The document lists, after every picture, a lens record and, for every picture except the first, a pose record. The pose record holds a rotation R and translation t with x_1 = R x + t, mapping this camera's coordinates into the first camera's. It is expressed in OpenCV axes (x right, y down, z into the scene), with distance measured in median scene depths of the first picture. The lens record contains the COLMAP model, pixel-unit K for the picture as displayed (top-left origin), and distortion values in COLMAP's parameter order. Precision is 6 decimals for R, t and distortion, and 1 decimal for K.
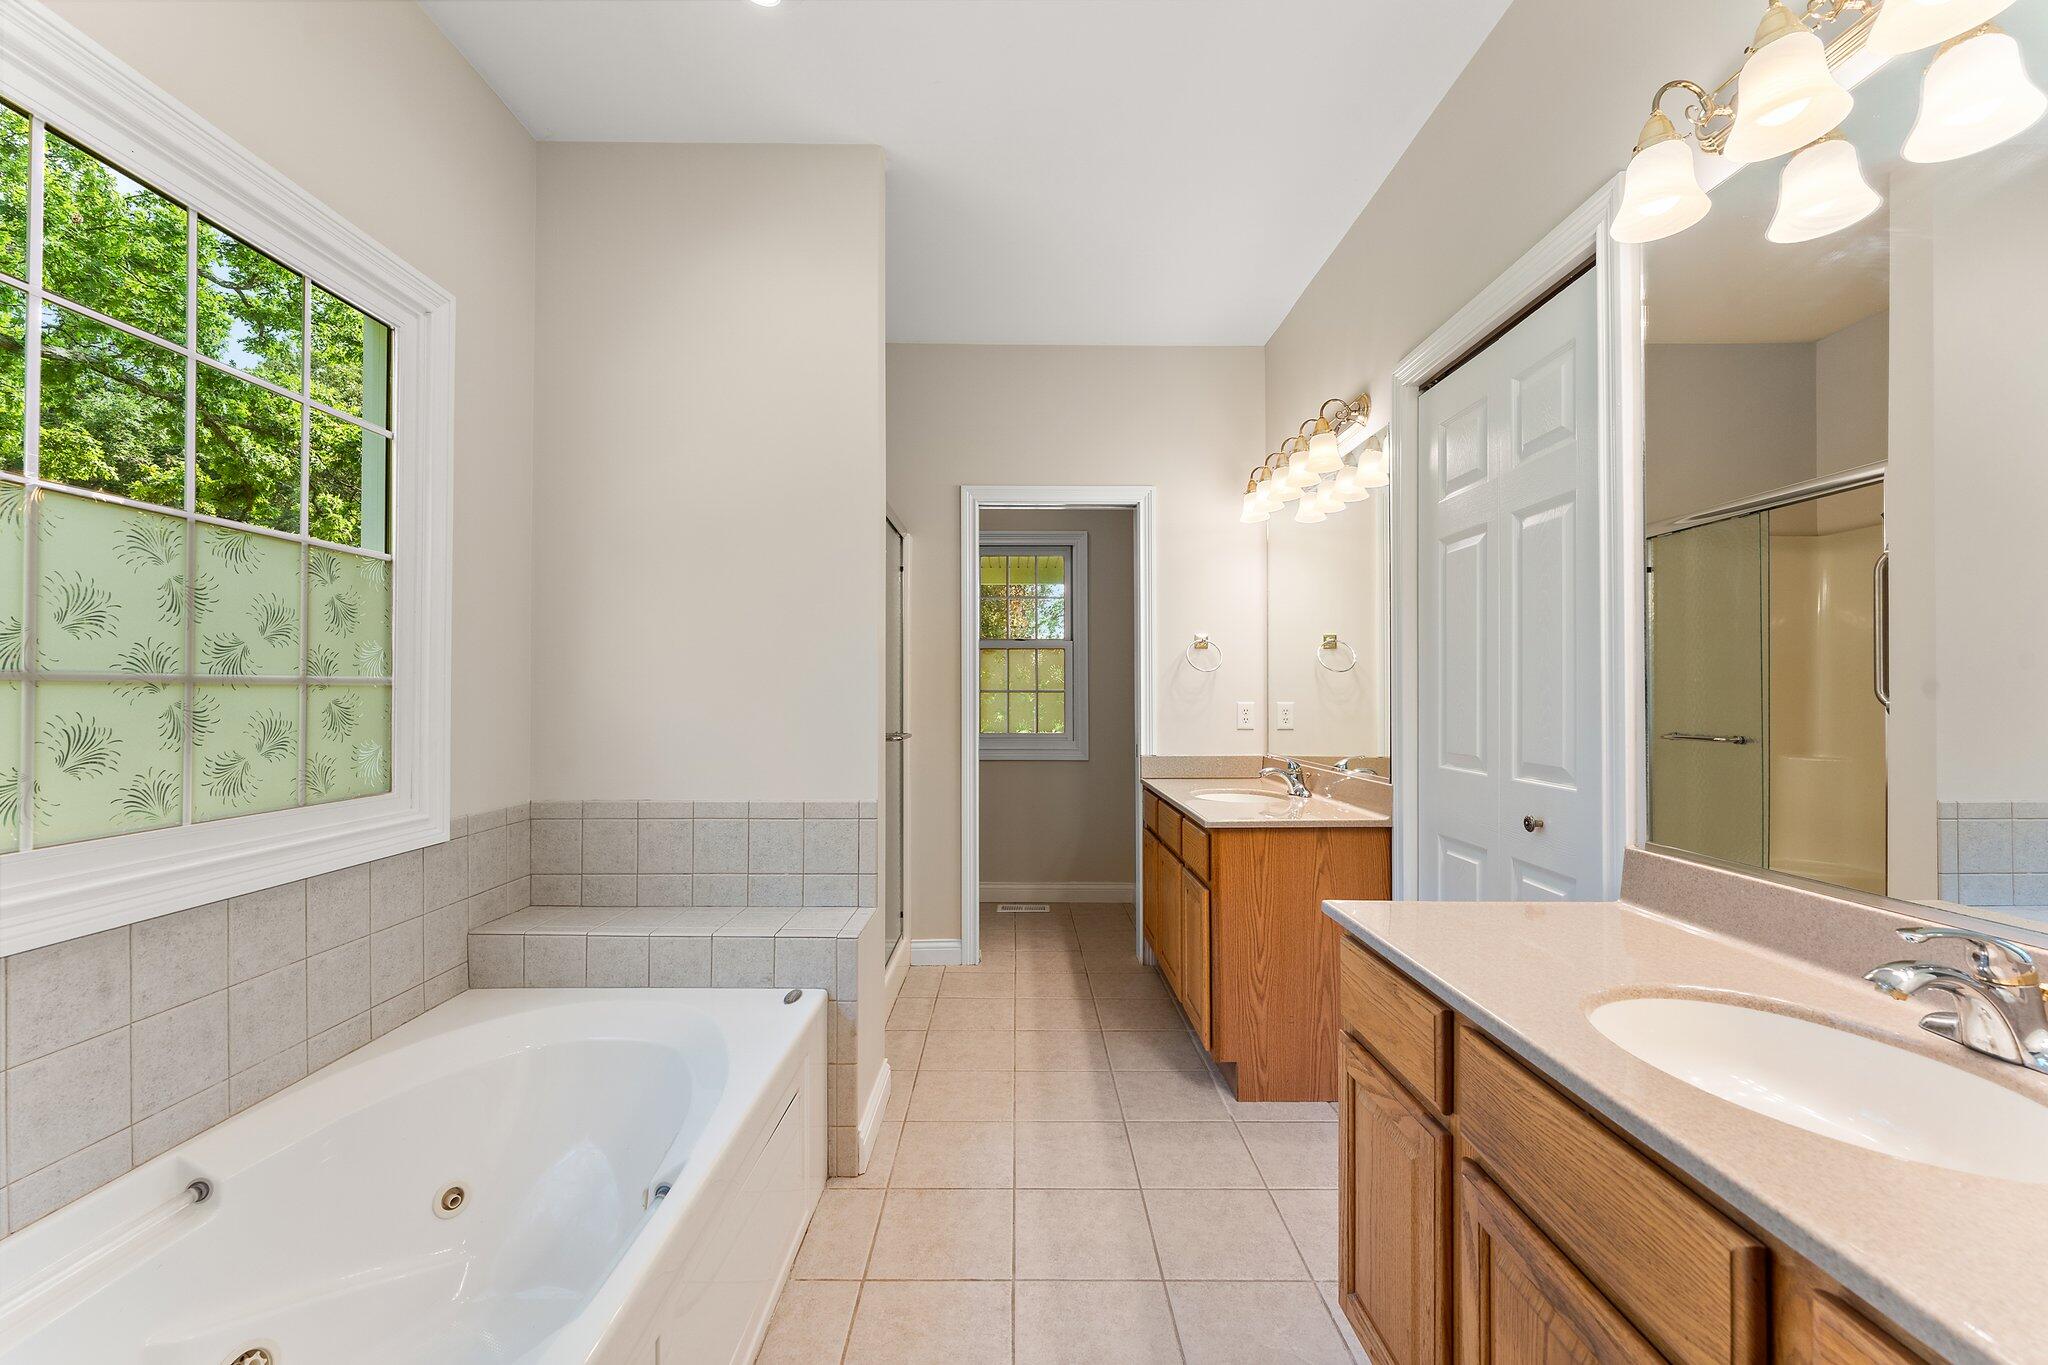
lens RADIAL K [[823.1, 0, 1018.8], [0, 823.1, 685.8], [0, 0, 1]] dist [-0.002577, 0.000940]
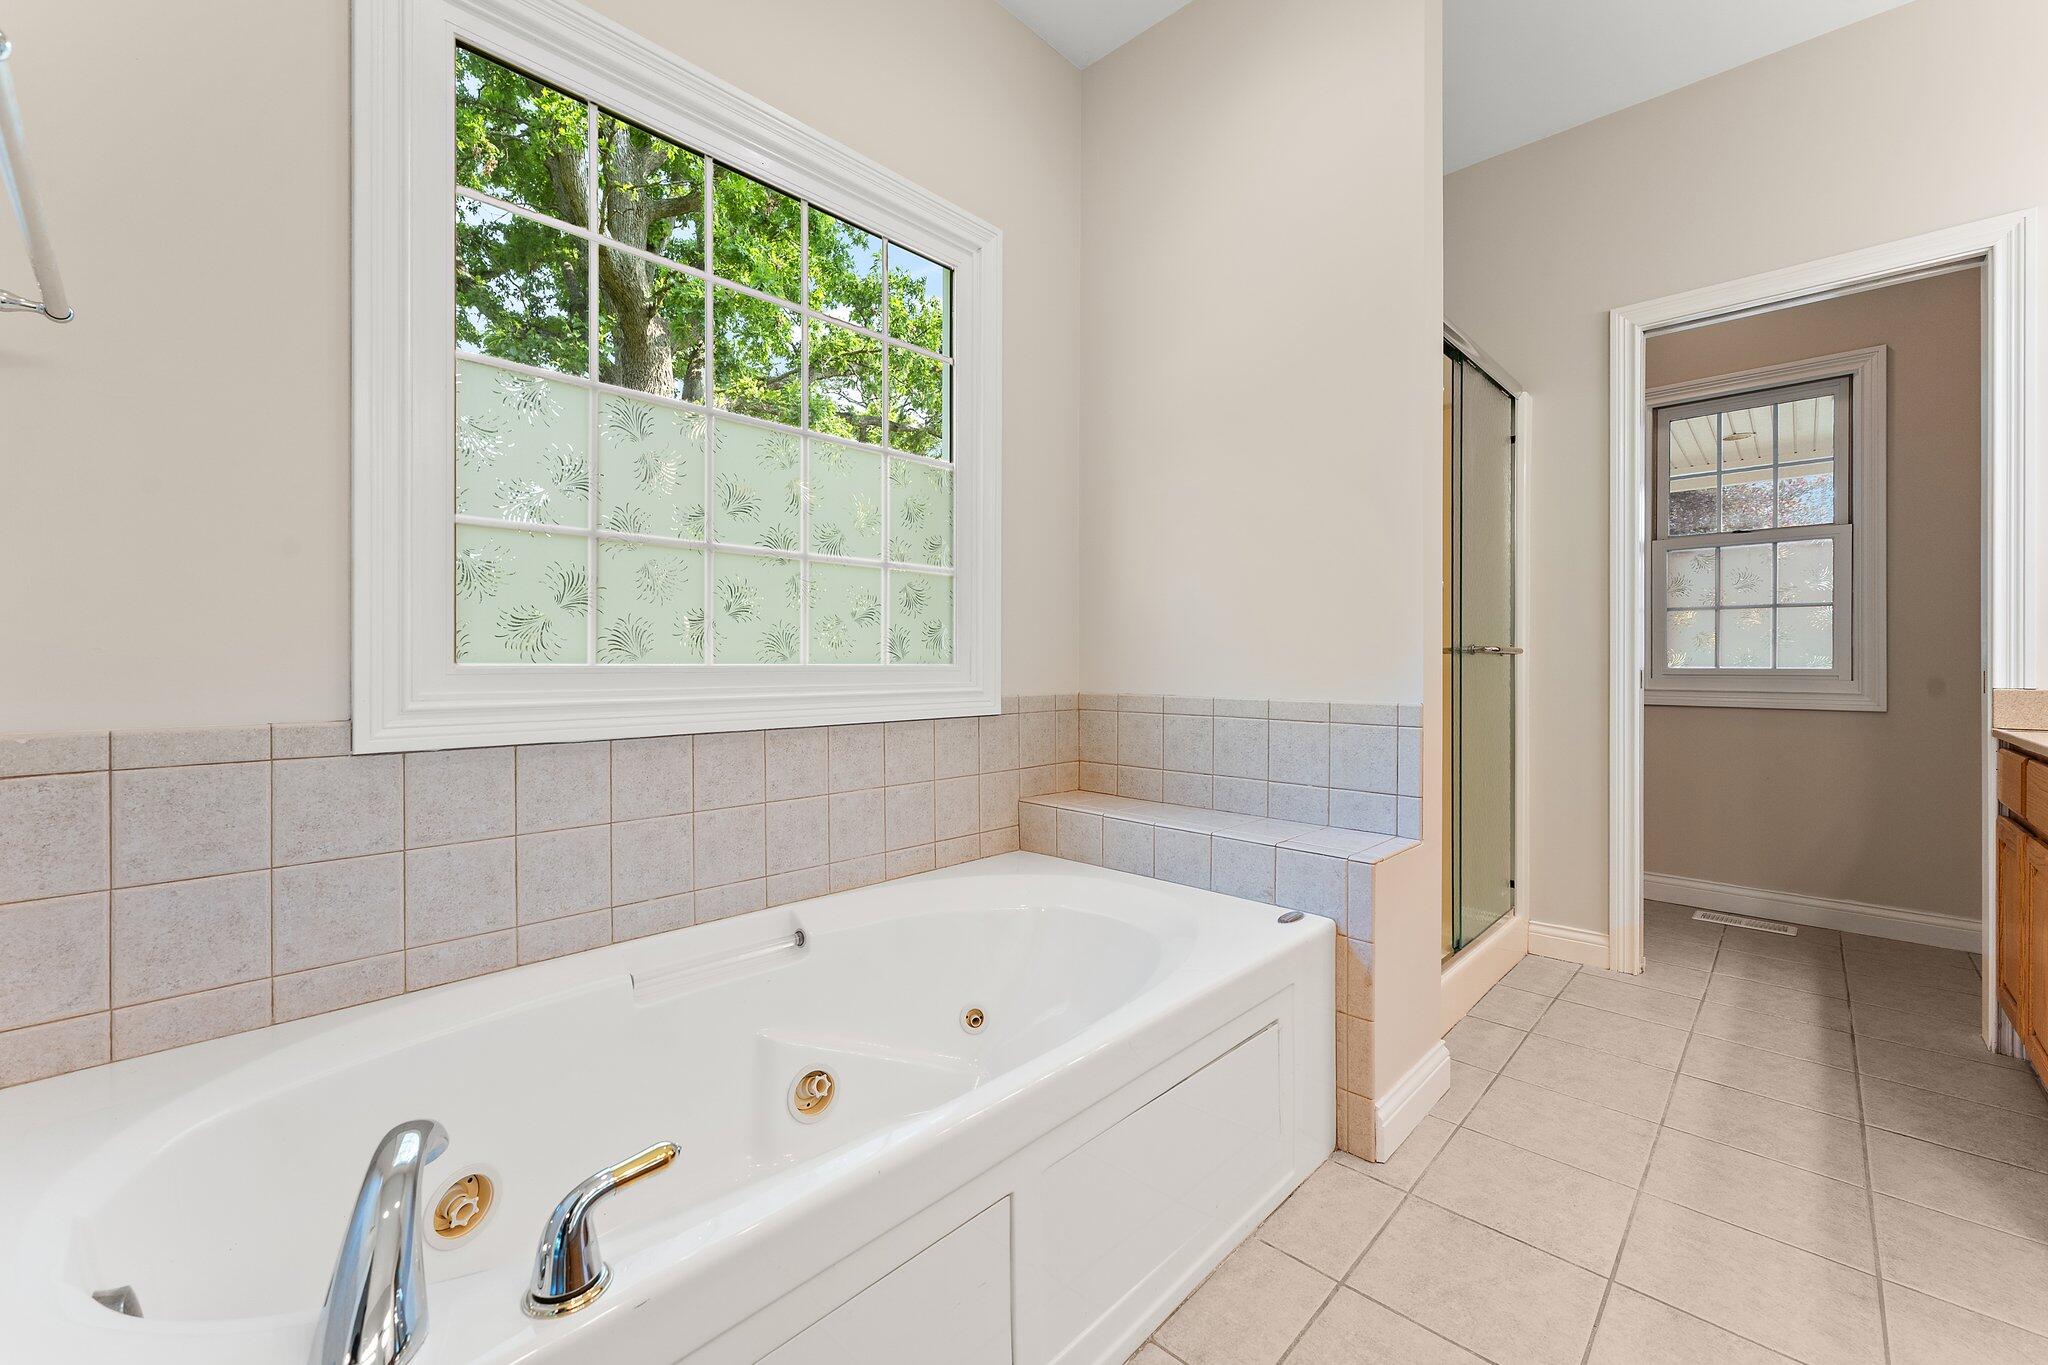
lens RADIAL K [[823.1, 0, 1021.4], [0, 823.1, 674.4], [0, 0, 1]] dist [-0.002577, 0.000940]
pose [[0.713165, 0.005244, -0.700977, 0.104110], [0.004358, 0.999920, 0.011914, 0.101248], [0.700983, -0.011551, 0.713084, 0.178699]]
